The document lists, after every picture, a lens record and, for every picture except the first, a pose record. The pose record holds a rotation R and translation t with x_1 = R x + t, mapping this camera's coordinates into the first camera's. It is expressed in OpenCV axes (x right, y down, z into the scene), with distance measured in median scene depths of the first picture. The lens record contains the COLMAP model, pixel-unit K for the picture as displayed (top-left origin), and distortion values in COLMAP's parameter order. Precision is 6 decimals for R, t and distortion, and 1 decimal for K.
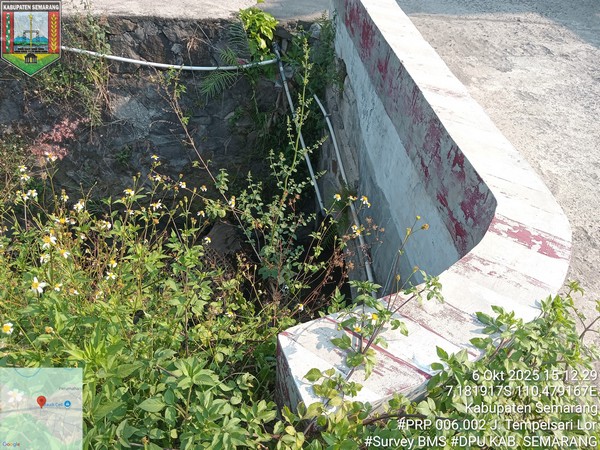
lens RADIAL K [[473.2, 0, 299.0], [0, 473.2, 228.1], [0, 0, 1]] dist [0.006195, -0.051940]
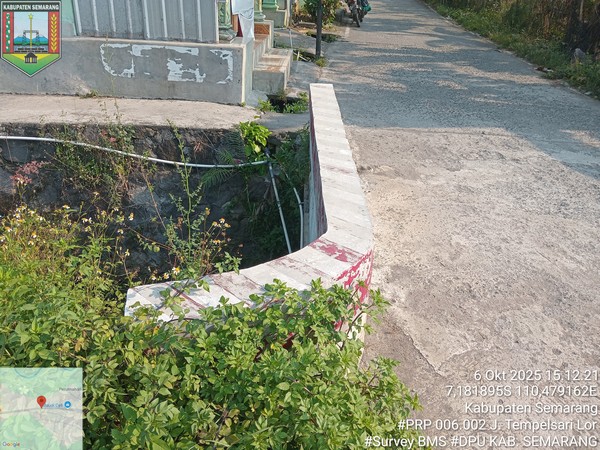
lens RADIAL K [[473.2, 0, 299.1], [0, 473.2, 226.1], [0, 0, 1]] dist [0.006195, -0.051940]
pose [[0.993808, 0.028429, -0.107414, 0.177580], [-0.053664, 0.969298, -0.239962, 0.098033], [0.097294, 0.244240, 0.964822, -0.130038]]
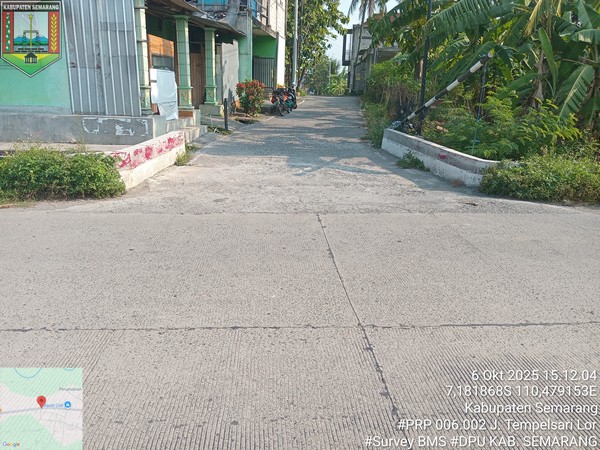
lens RADIAL K [[473.2, 0, 300.3], [0, 473.2, 224.7], [0, 0, 1]] dist [0.006195, -0.051940]
pose [[0.993744, -0.006041, -0.111522, 0.908871], [-0.041585, 0.906722, -0.419674, 0.856955], [0.103654, 0.421686, 0.900798, -0.971264]]
